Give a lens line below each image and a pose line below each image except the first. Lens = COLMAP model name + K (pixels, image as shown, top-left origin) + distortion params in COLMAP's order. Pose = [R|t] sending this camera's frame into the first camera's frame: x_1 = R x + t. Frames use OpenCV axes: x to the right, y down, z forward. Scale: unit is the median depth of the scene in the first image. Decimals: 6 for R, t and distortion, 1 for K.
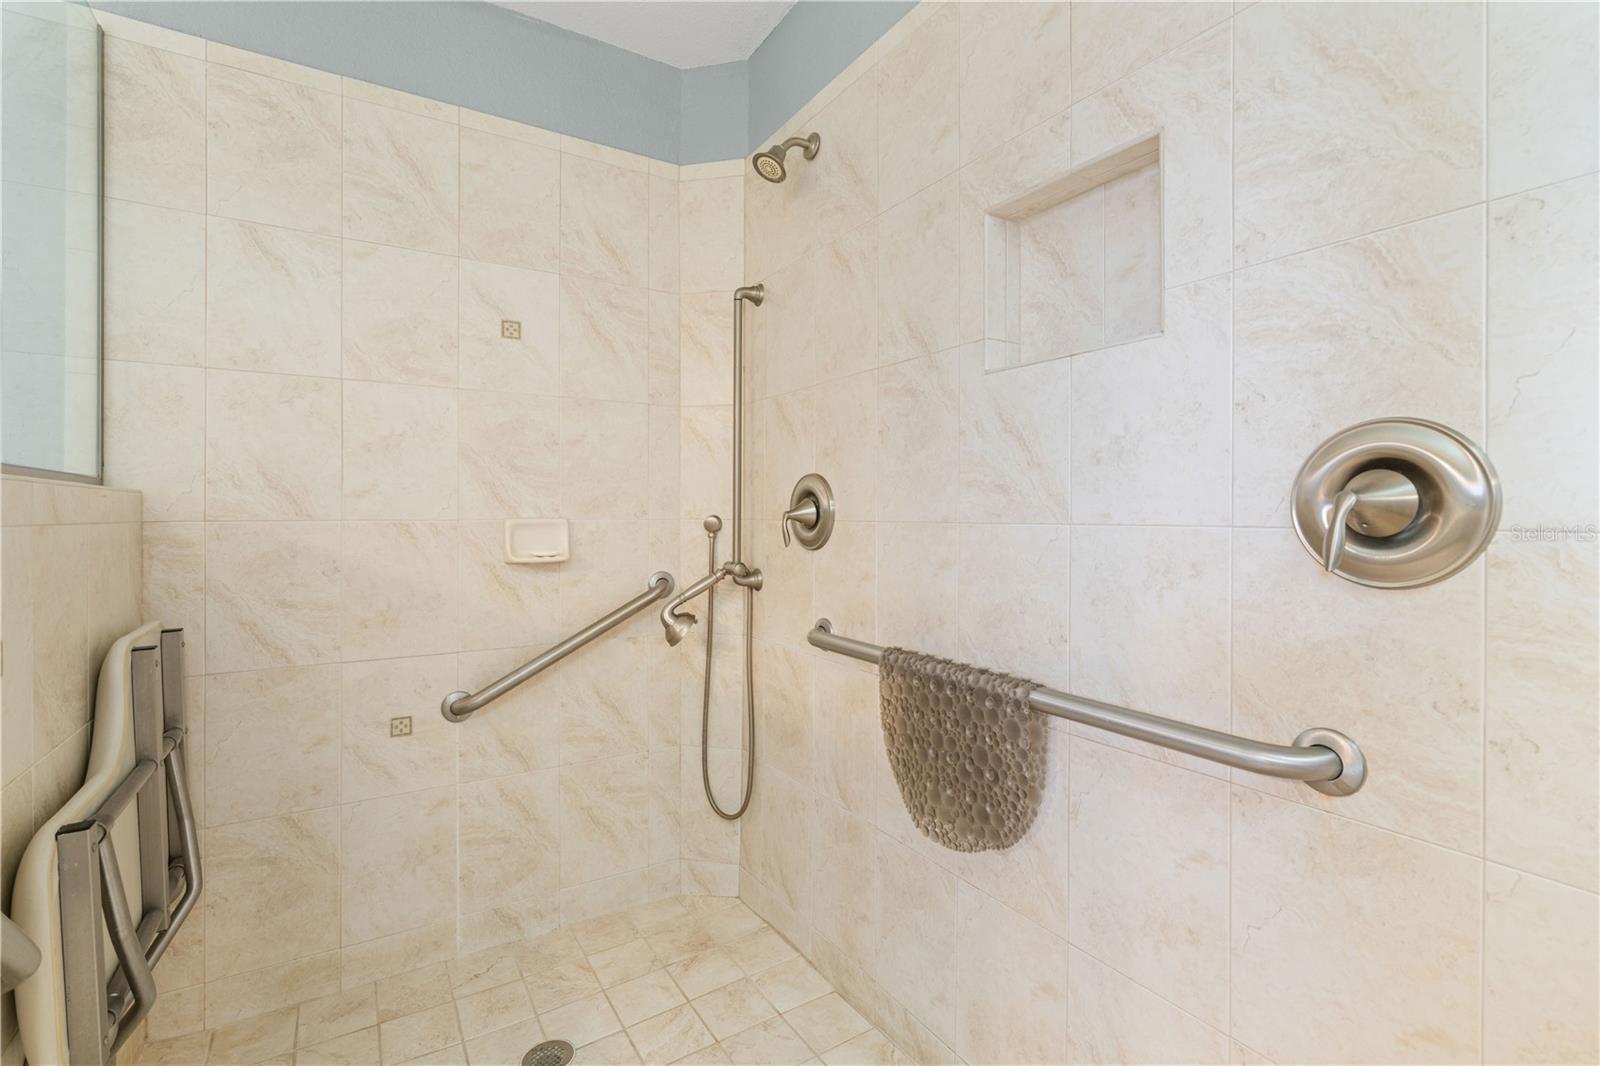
lens RADIAL K [[723.5, 0, 802.2], [0, 723.5, 517.7], [0, 0, 1]] dist [-0.003686, -0.000210]
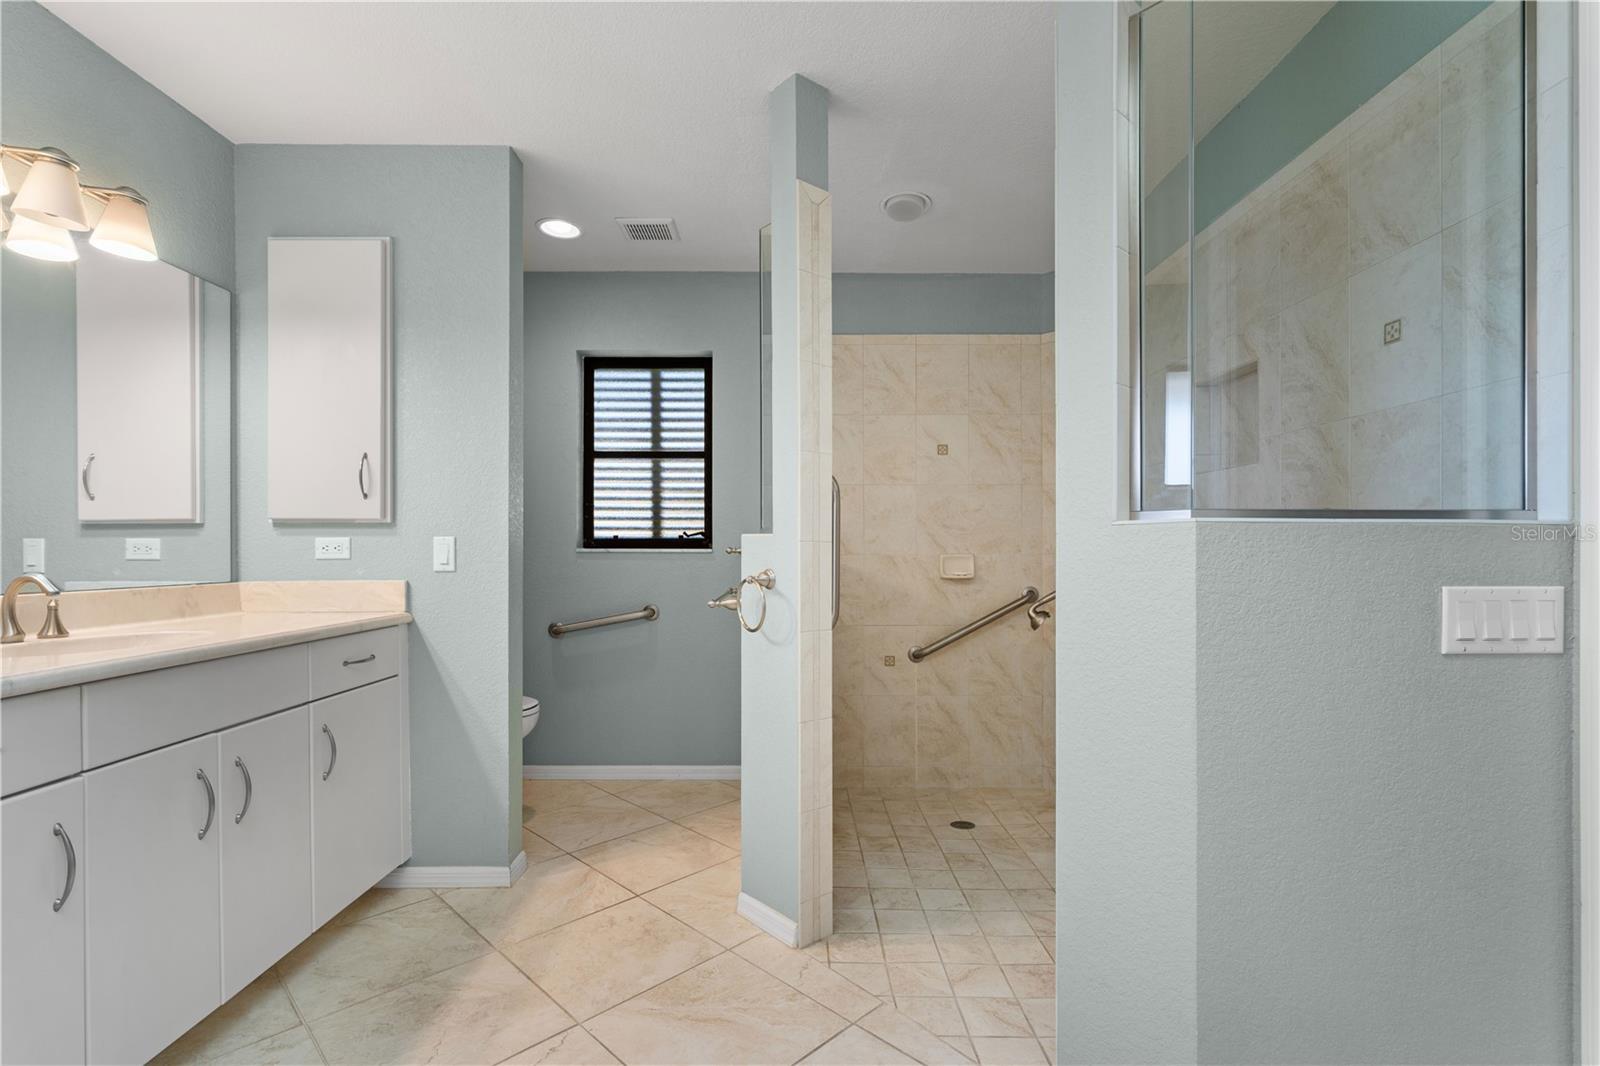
lens RADIAL K [[736.6, 0, 799.7], [0, 736.6, 548.8], [0, 0, 1]] dist [-0.003785, -0.000174]
pose [[0.848974, -0.004067, -0.528420, 0.269869], [0.000849, 0.999980, -0.006331, -0.000772], [0.528435, 0.004926, 0.848960, -0.761459]]
